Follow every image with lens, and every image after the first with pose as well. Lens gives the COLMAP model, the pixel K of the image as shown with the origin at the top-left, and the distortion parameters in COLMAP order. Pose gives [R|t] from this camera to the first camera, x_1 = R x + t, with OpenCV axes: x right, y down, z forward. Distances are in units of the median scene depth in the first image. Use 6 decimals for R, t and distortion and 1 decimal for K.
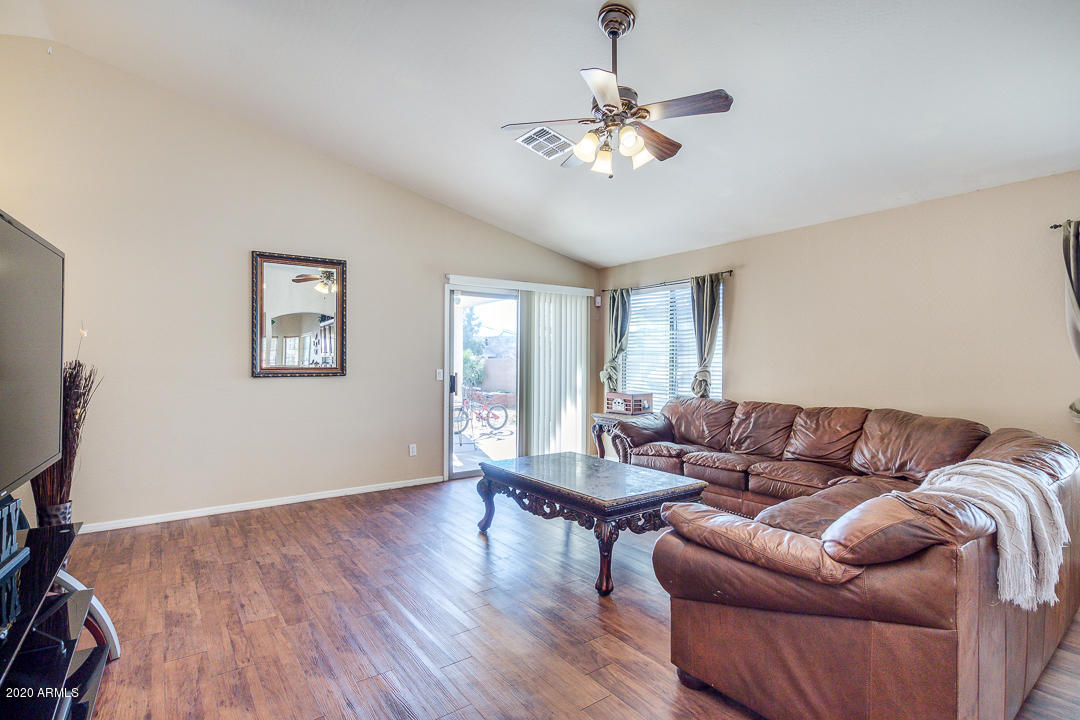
lens RADIAL K [[532.7, 0, 541.7], [0, 532.7, 365.7], [0, 0, 1]] dist [0.016147, -0.006044]
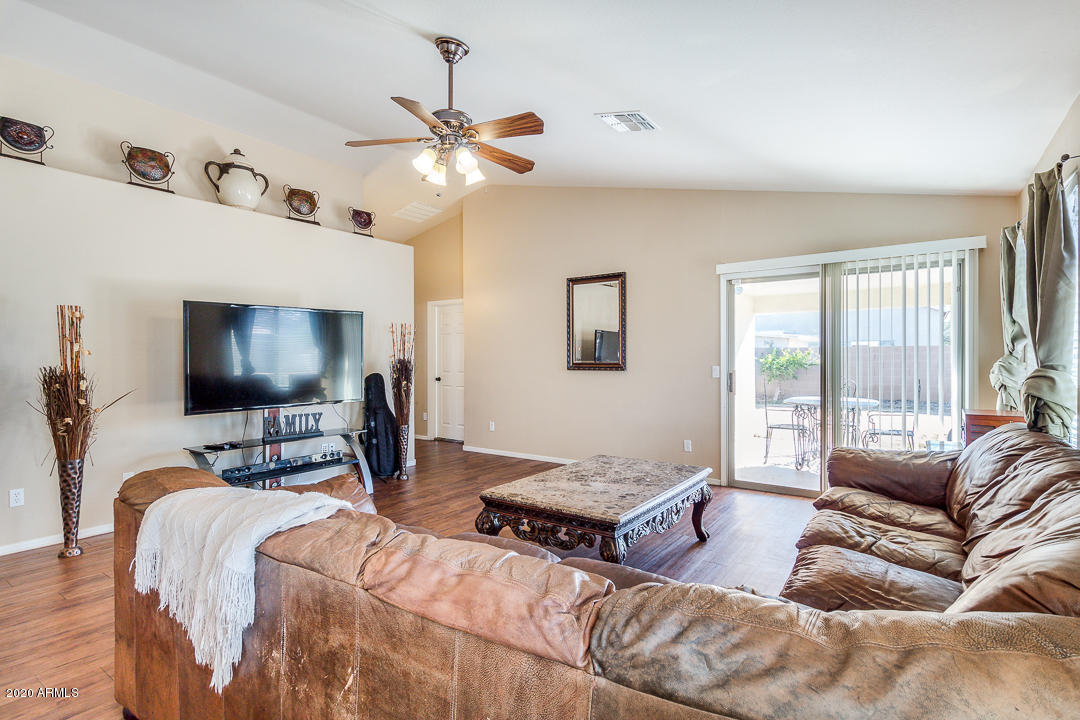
lens RADIAL K [[532.7, 0, 542.7], [0, 532.7, 357.6], [0, 0, 1]] dist [0.016147, -0.006044]
pose [[0.314448, -0.003128, -0.949269, 0.690837], [-0.007419, 0.999956, -0.005752, -0.000747], [0.949246, 0.008851, 0.314411, 0.464253]]
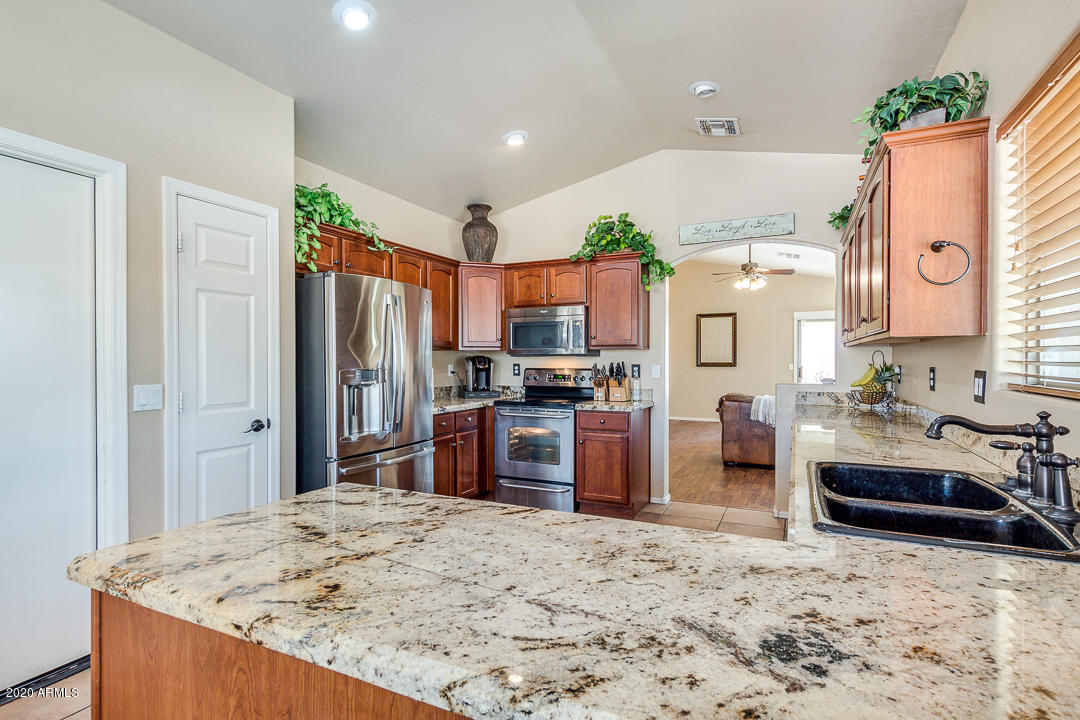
lens RADIAL K [[532.7, 0, 543.2], [0, 532.7, 360.9], [0, 0, 1]] dist [0.016147, -0.006044]
pose [[0.477720, 0.001205, -0.878511, 1.129006], [-0.001469, 0.999999, 0.000573, -0.004928], [0.878511, 0.001017, 0.477722, -0.682503]]
